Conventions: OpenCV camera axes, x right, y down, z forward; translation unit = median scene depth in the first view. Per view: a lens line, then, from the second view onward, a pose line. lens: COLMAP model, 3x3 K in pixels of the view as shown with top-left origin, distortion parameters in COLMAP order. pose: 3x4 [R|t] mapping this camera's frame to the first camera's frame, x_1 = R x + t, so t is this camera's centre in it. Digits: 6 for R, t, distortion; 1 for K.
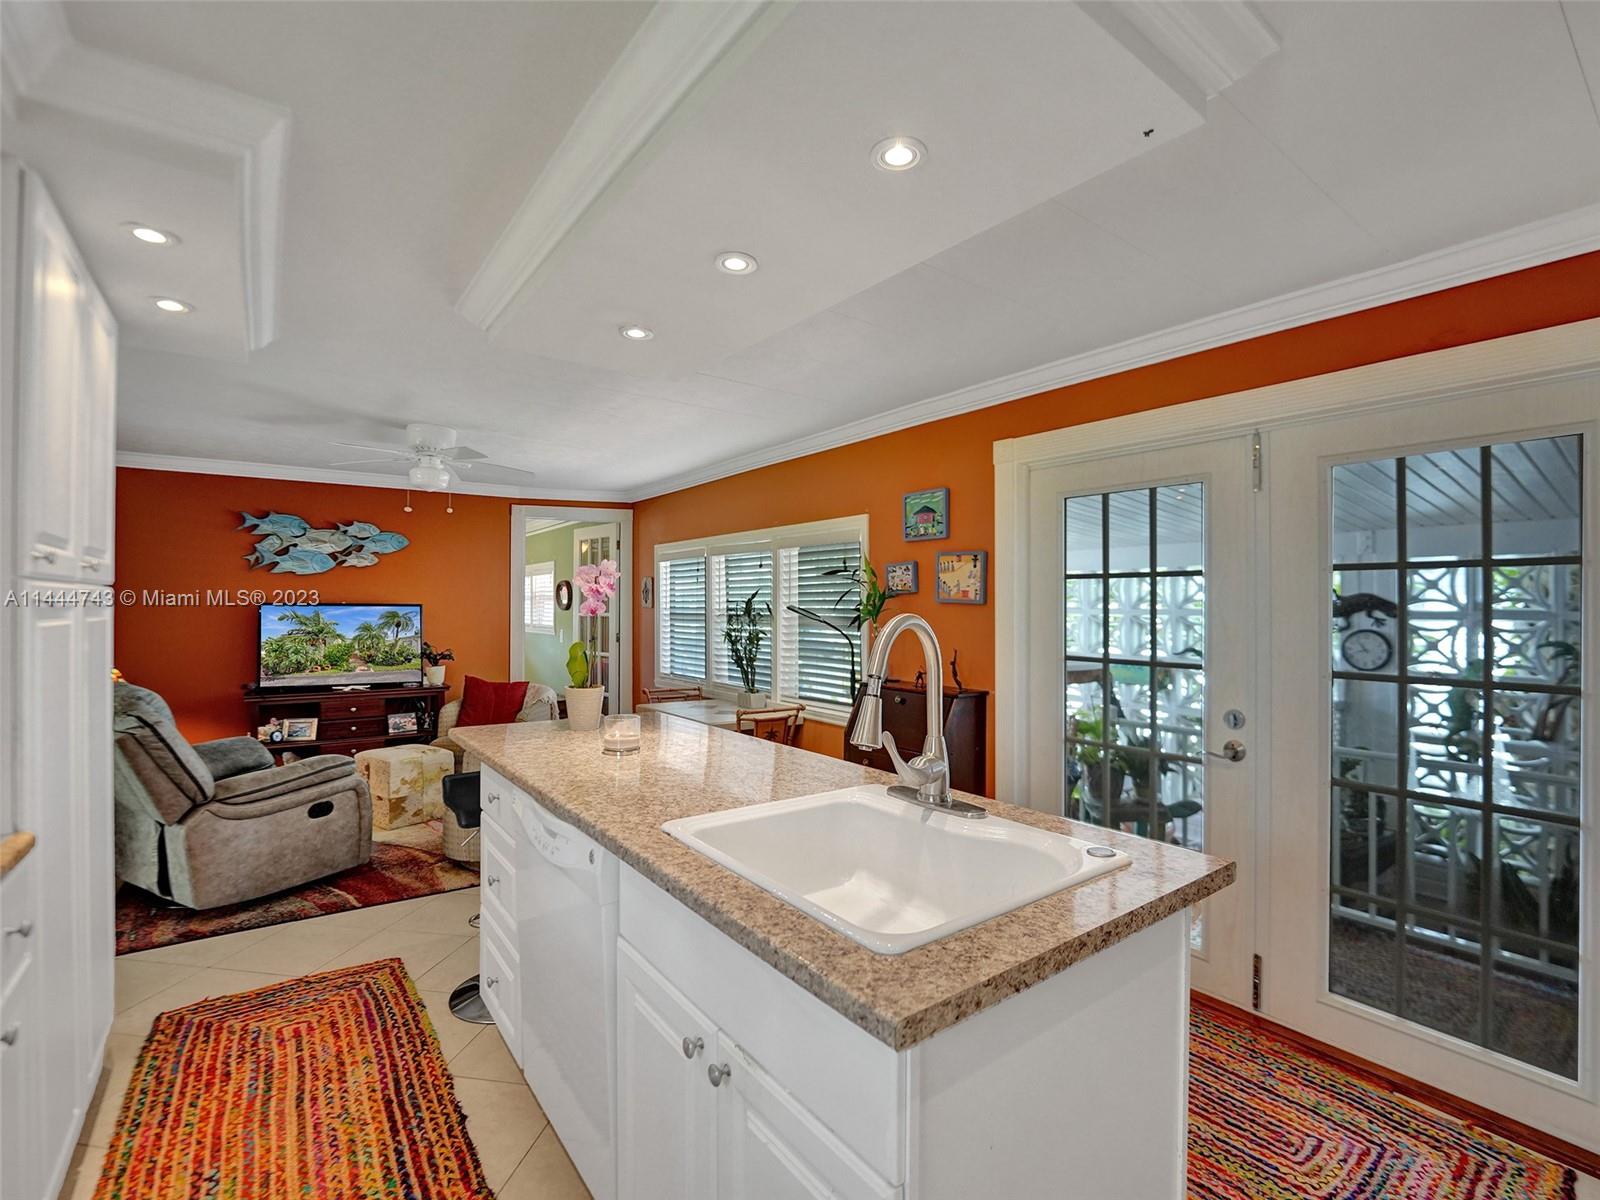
lens RADIAL K [[711.9, 0, 800.0], [0, 711.9, 600.0], [0, 0, 1]] dist [-0.046064, 0.000064]
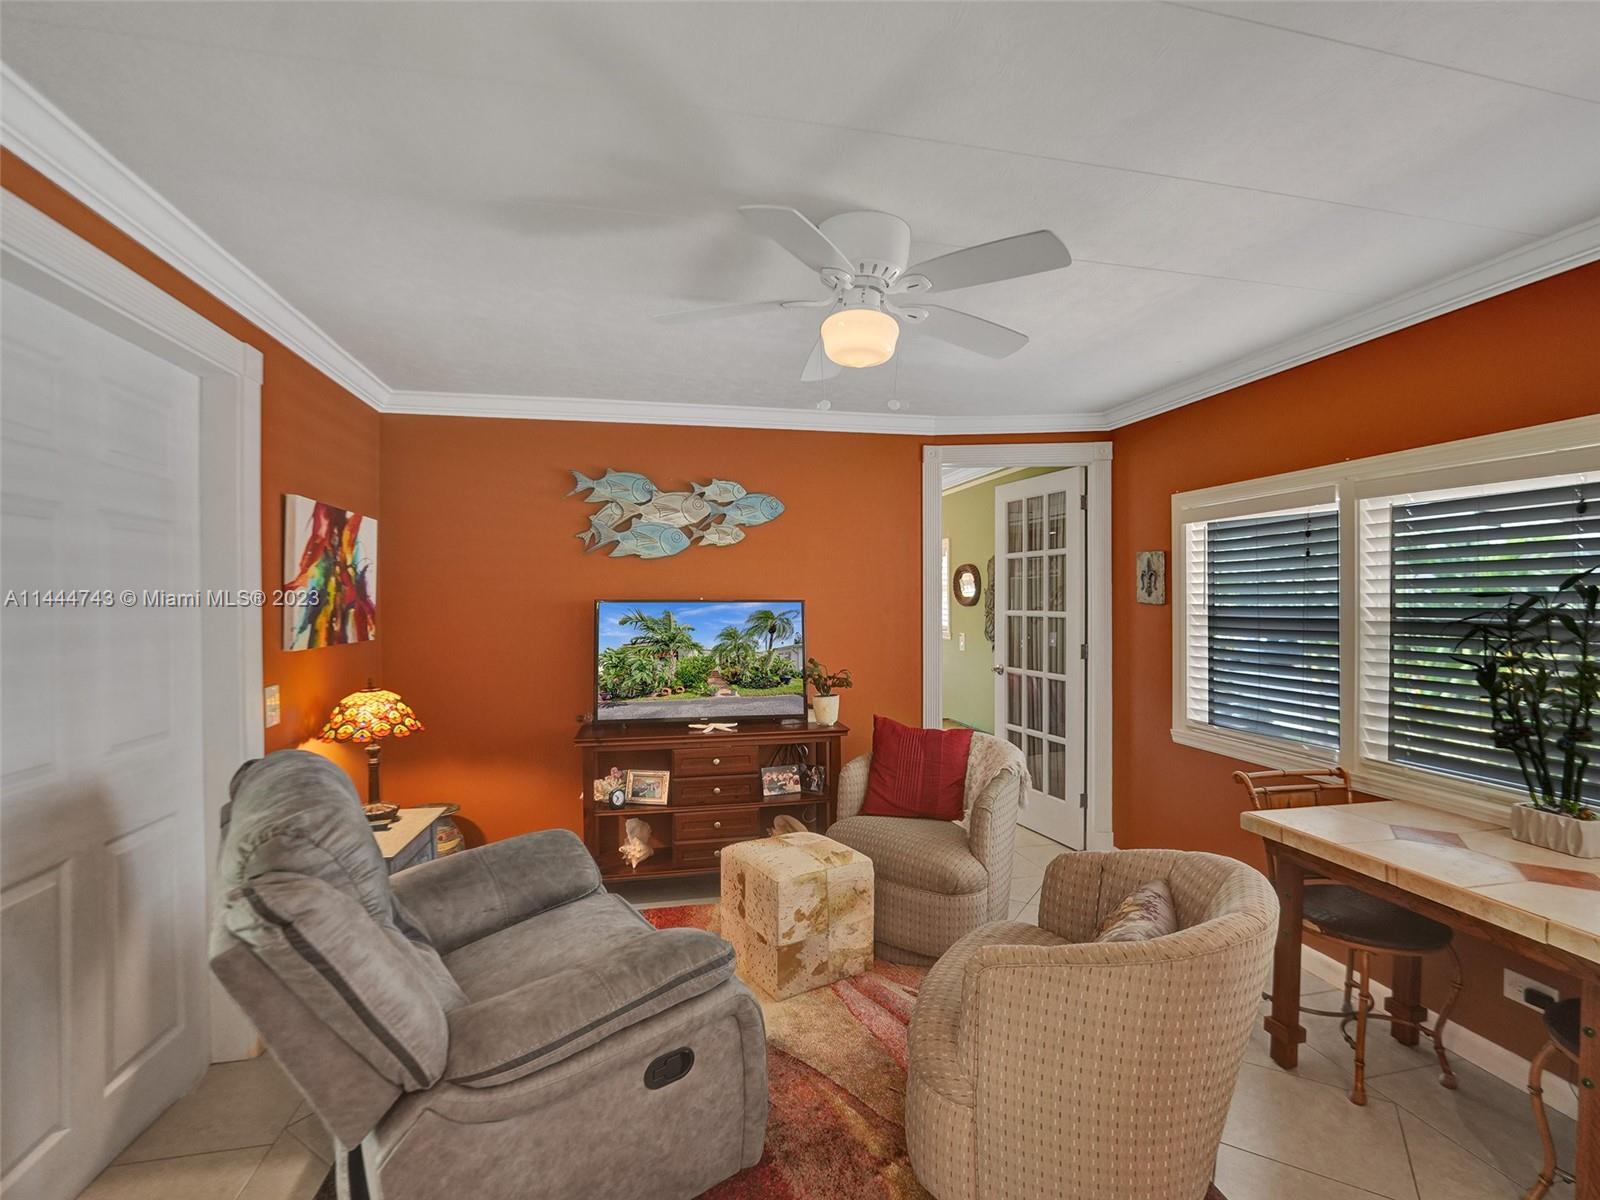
lens RADIAL K [[706.0, 0, 800.0], [0, 706.0, 600.0], [0, 0, 1]] dist [-0.061712, 0.000436]
pose [[0.909383, -0.000080, -0.415959, -0.286328], [0.006726, 0.999872, 0.014513, -0.003558], [0.415905, -0.015995, 0.909268, 0.424022]]
